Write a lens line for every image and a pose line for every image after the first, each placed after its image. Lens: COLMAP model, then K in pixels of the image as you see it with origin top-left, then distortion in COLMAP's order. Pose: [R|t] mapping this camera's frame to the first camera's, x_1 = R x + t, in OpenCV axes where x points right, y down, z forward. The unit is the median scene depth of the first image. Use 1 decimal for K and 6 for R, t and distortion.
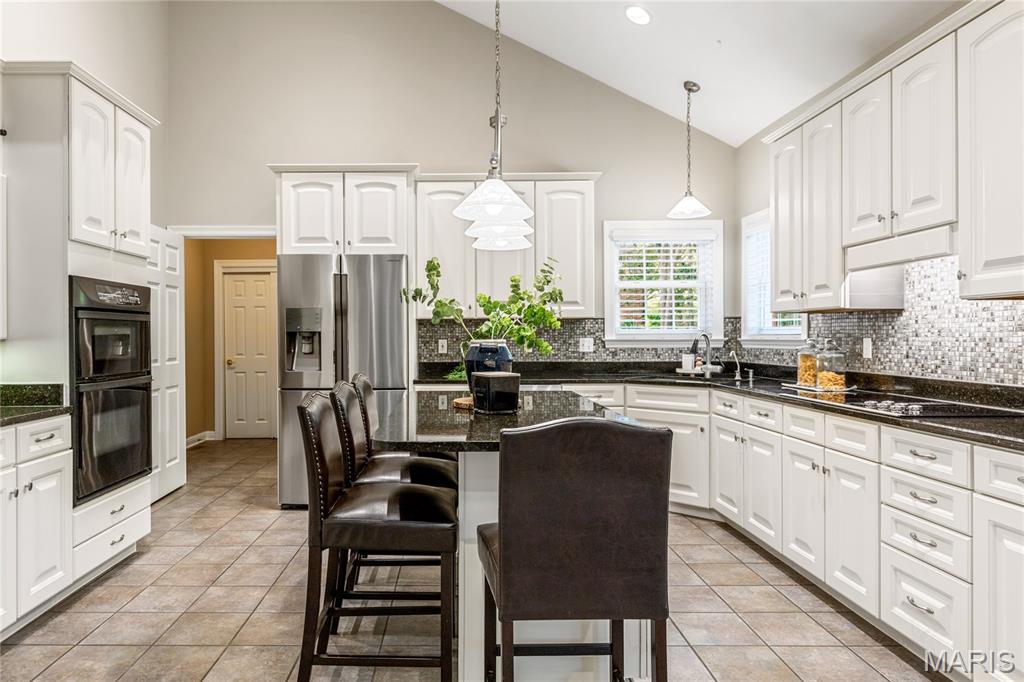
lens RADIAL K [[631.8, 0, 451.3], [0, 631.8, 333.1], [0, 0, 1]] dist [0.013543, -0.008039]
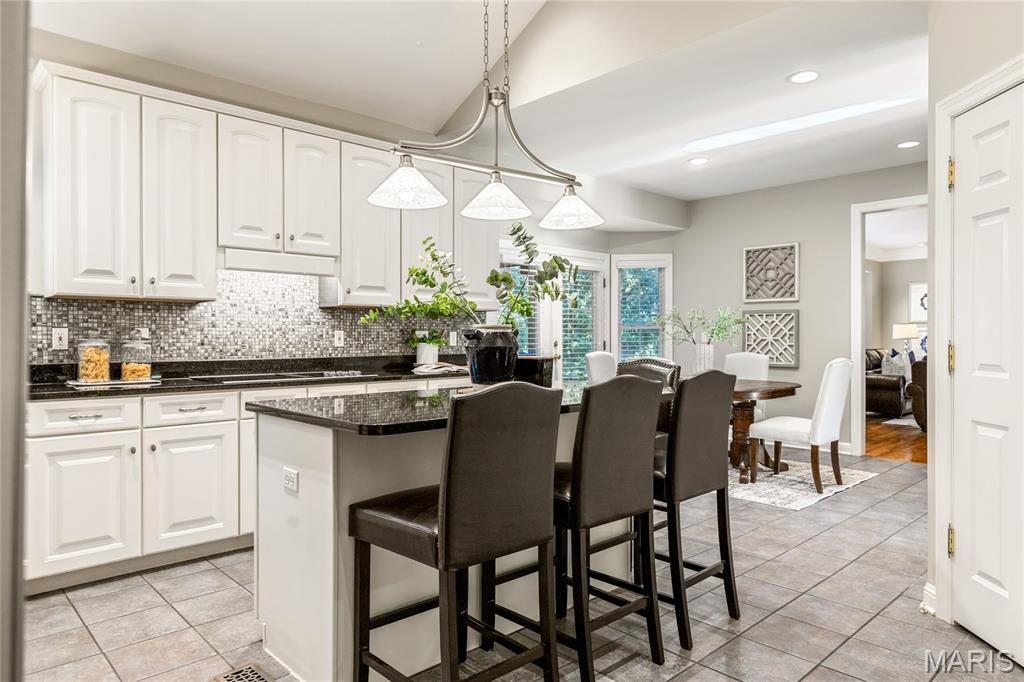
lens RADIAL K [[653.6, 0, 513.6], [0, 653.6, 341.5], [0, 0, 1]] dist [-0.002598, -0.001621]
pose [[-0.702015, -0.005489, 0.712141, -0.542028], [-0.002748, 0.999984, 0.004999, 0.023790], [-0.712157, 0.001552, -0.702019, 1.402497]]
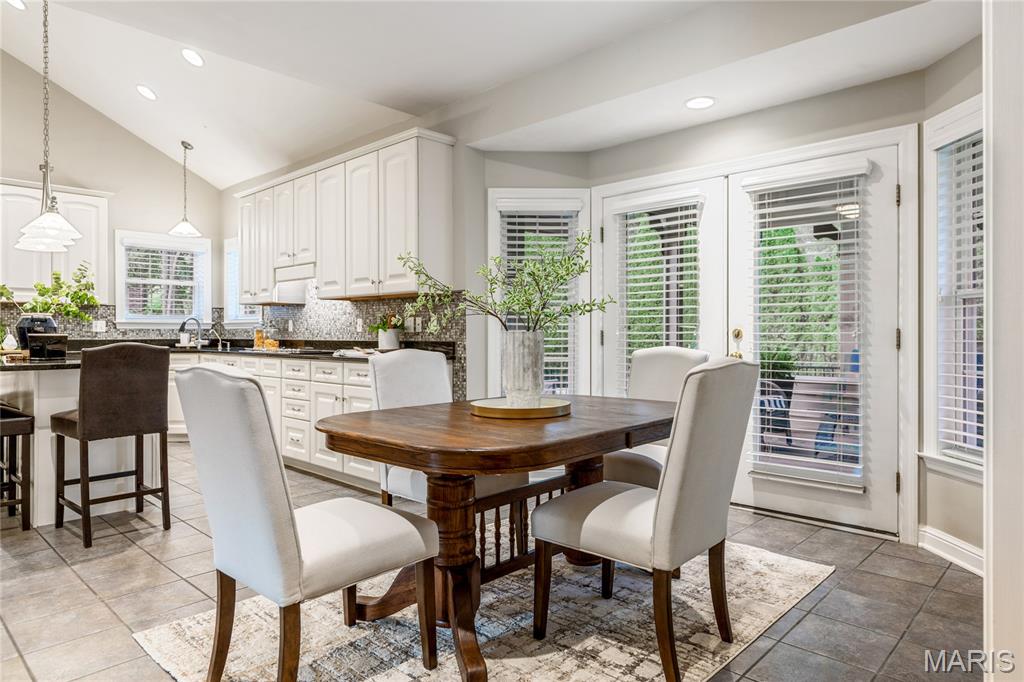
lens RADIAL K [[631.8, 0, 515.6], [0, 631.8, 333.2], [0, 0, 1]] dist [0.013543, -0.008039]
pose [[0.675848, 0.002281, 0.737037, -0.233988], [-0.004182, 0.999991, 0.000740, 0.042677], [-0.737029, -0.003583, 0.675852, -0.692893]]
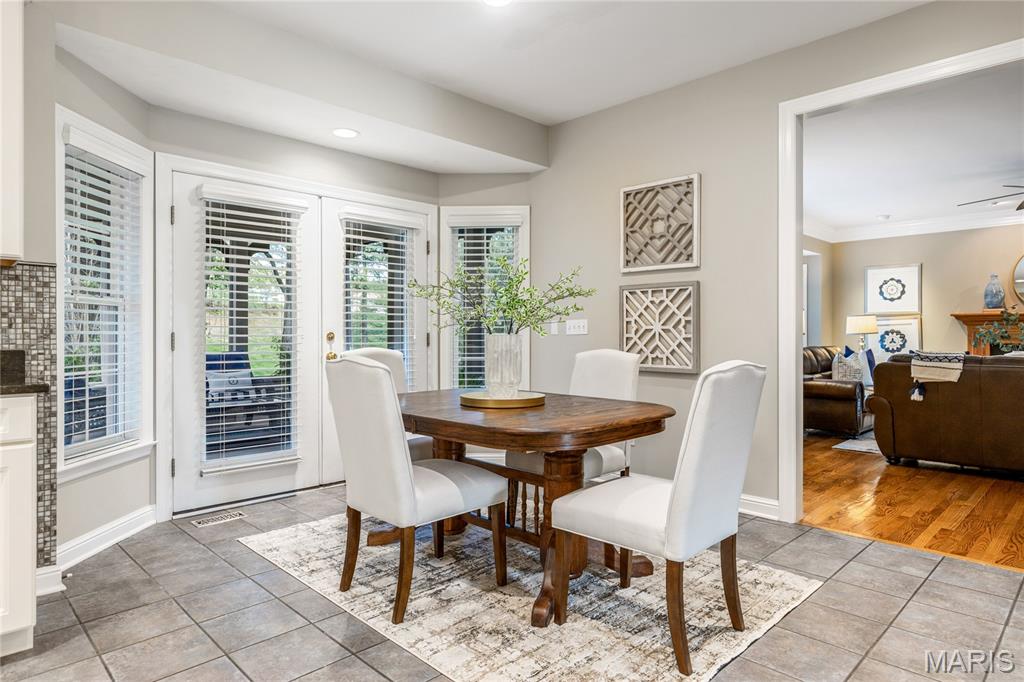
lens RADIAL K [[609.6, 0, 512.1], [0, 609.6, 338.9], [0, 0, 1]] dist [-0.003734, 0.000596]
pose [[-0.720128, -0.004567, 0.693826, -0.280183], [-0.004907, 0.999987, 0.001490, 0.044032], [-0.693824, -0.002331, -0.720141, 0.458002]]
